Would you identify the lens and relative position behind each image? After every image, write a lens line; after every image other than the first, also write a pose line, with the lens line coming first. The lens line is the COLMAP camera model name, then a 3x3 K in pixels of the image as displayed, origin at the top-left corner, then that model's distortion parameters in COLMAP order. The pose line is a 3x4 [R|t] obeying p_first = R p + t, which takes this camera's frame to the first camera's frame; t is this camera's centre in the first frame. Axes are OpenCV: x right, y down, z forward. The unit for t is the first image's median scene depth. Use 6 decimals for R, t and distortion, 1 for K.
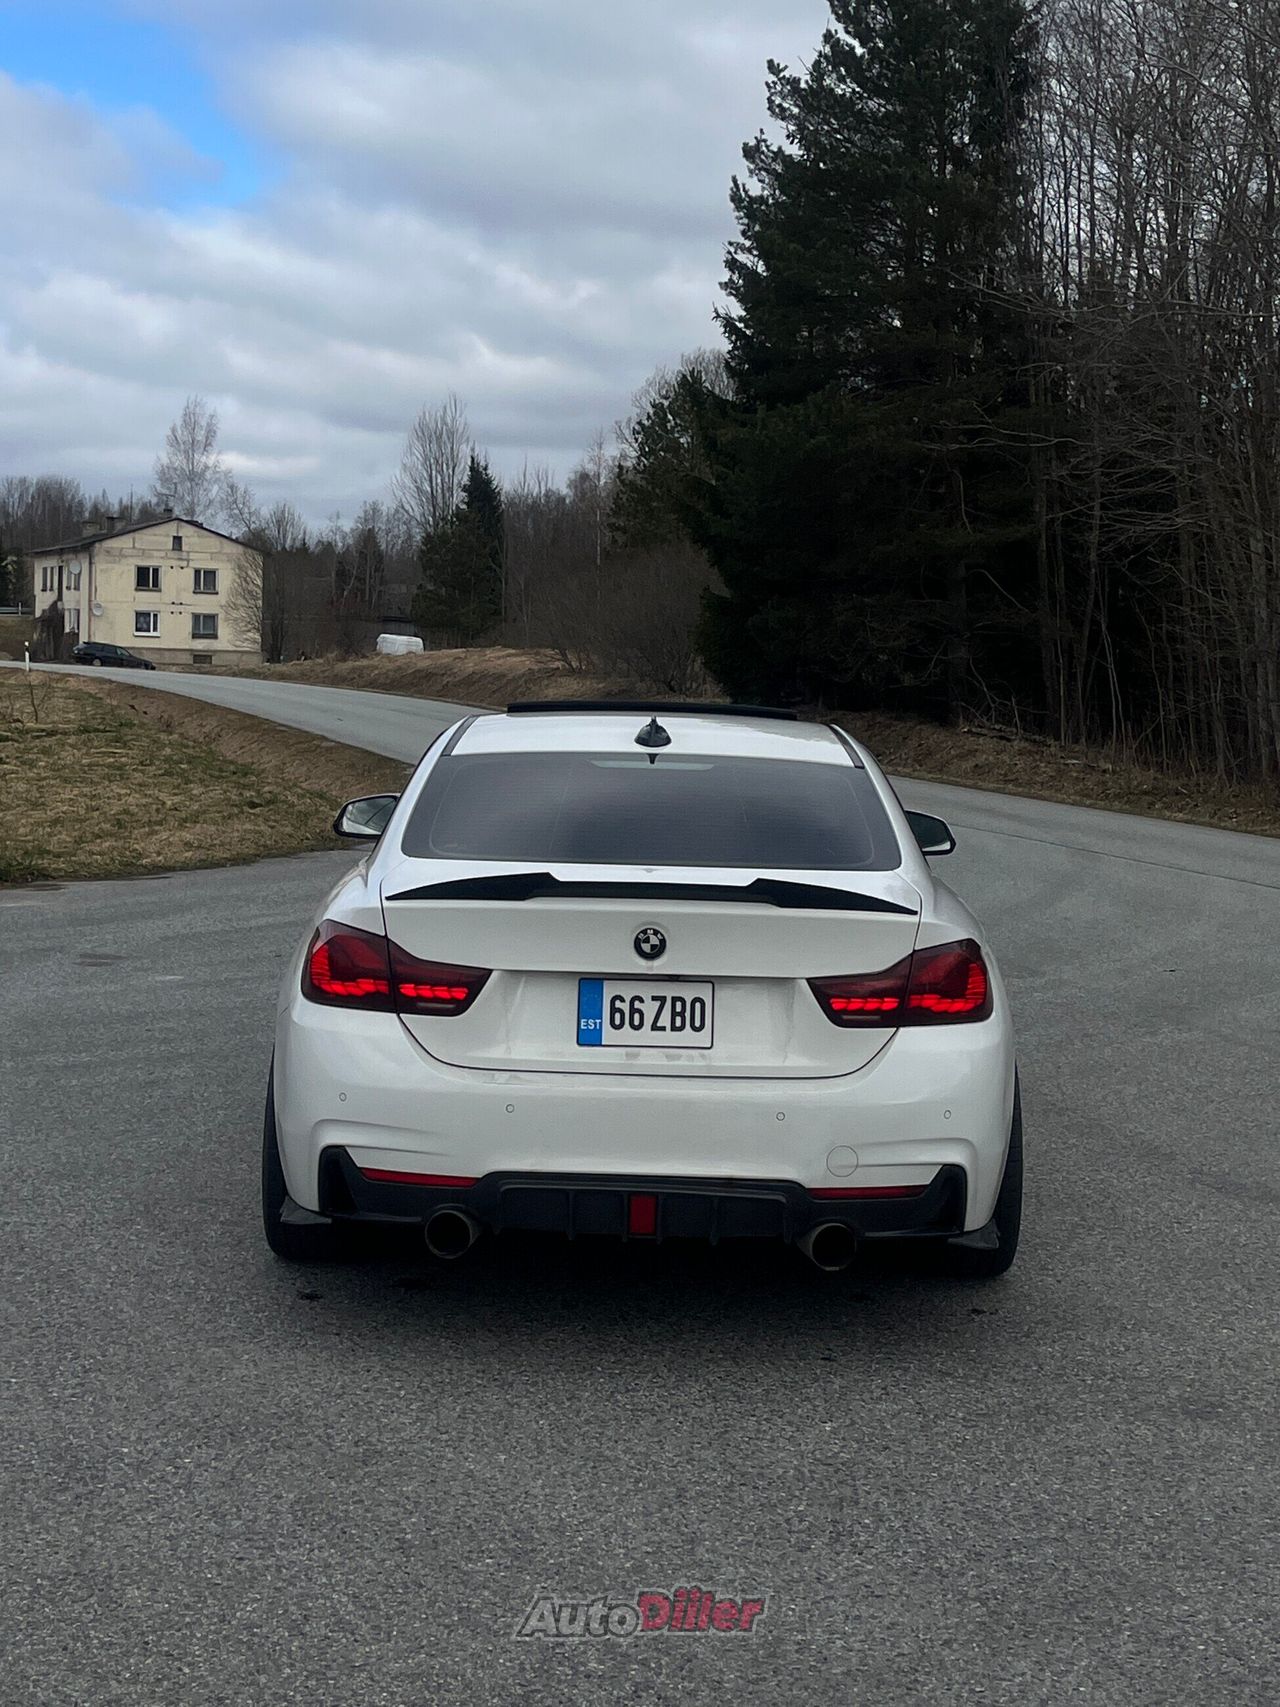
lens RADIAL K [[2433.8, 0, 642.5], [0, 2433.8, 863.4], [0, 0, 1]] dist [0.116039, 0.000000]
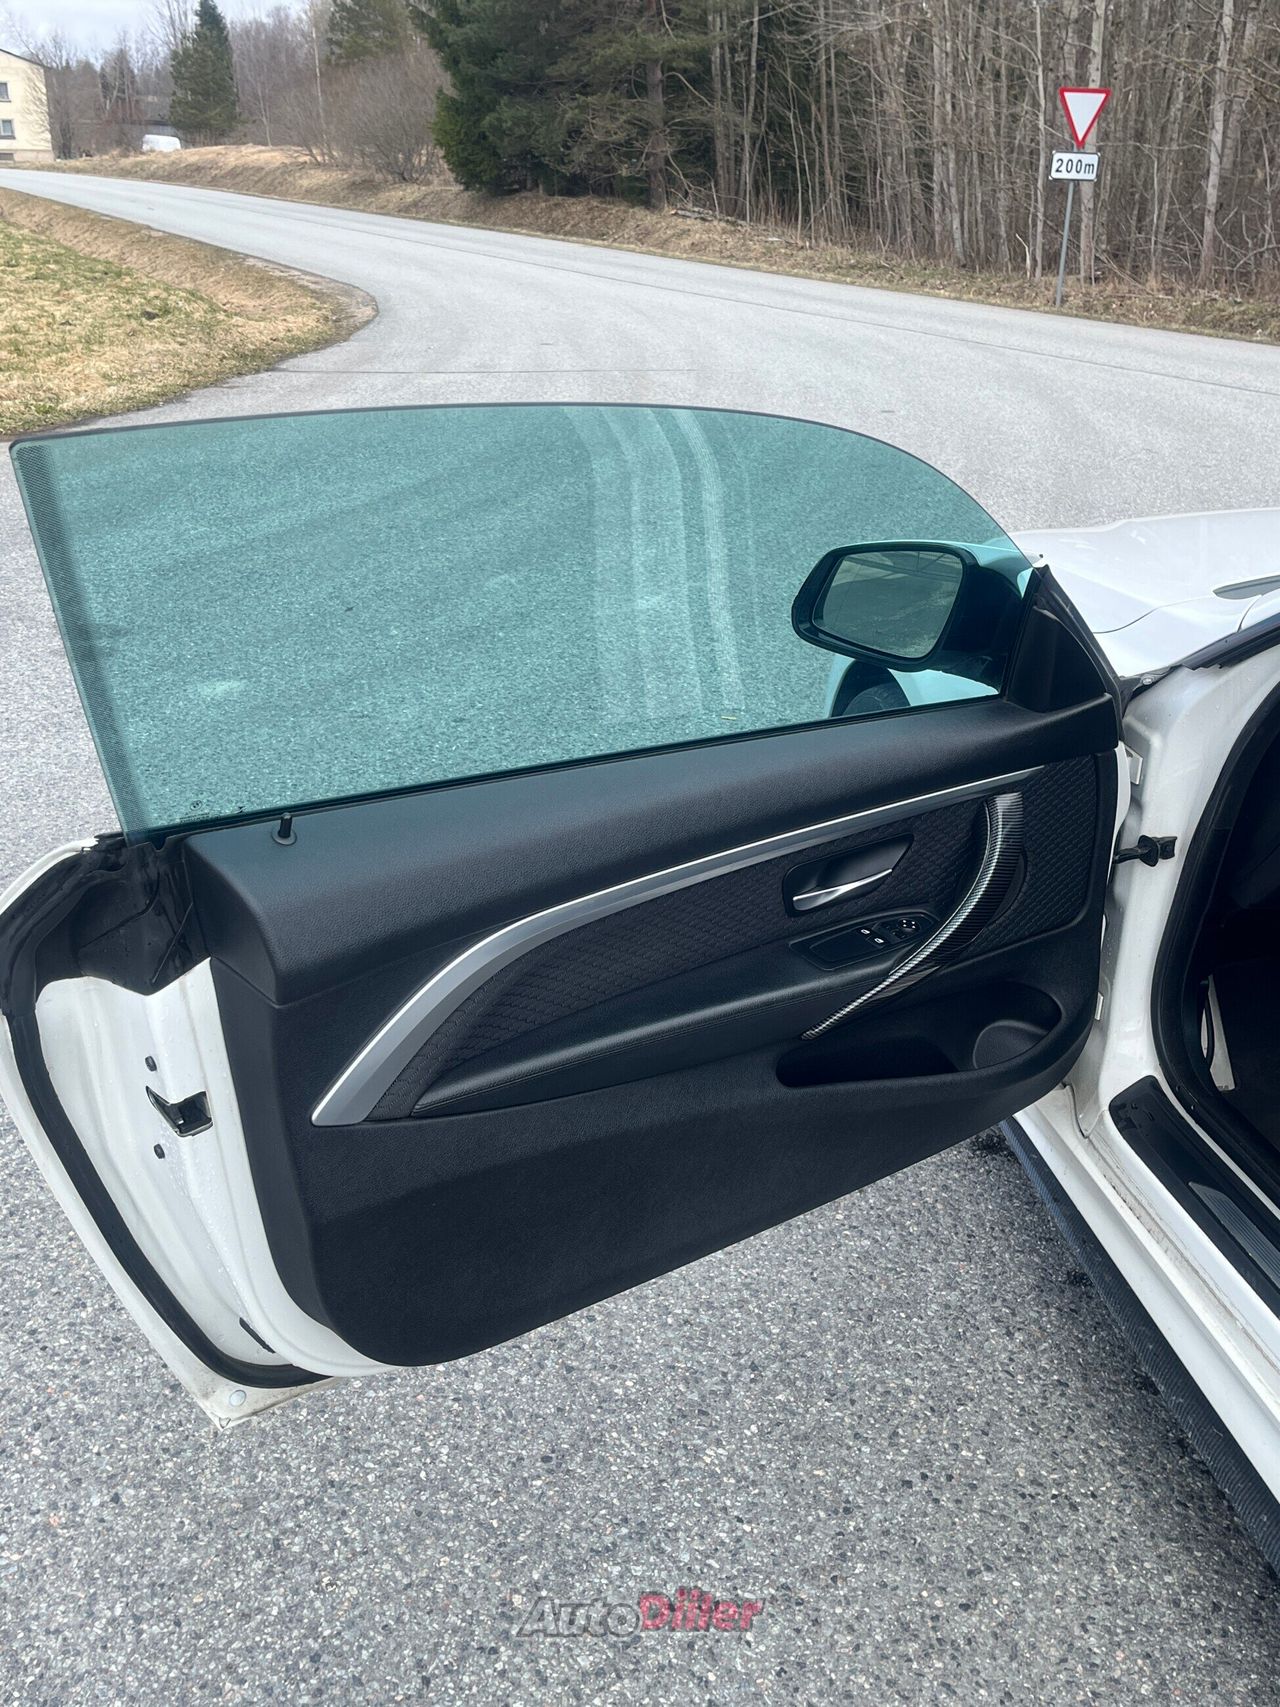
lens RADIAL K [[1644.2, 0, 655.6], [0, 1644.2, 824.5], [0, 0, 1]] dist [0.024090, 0.000000]
pose [[0.985257, -0.072666, 0.154883, -0.028830], [0.023236, 0.953763, 0.299661, -0.008572], [-0.169497, -0.291644, 0.941390, 0.108032]]
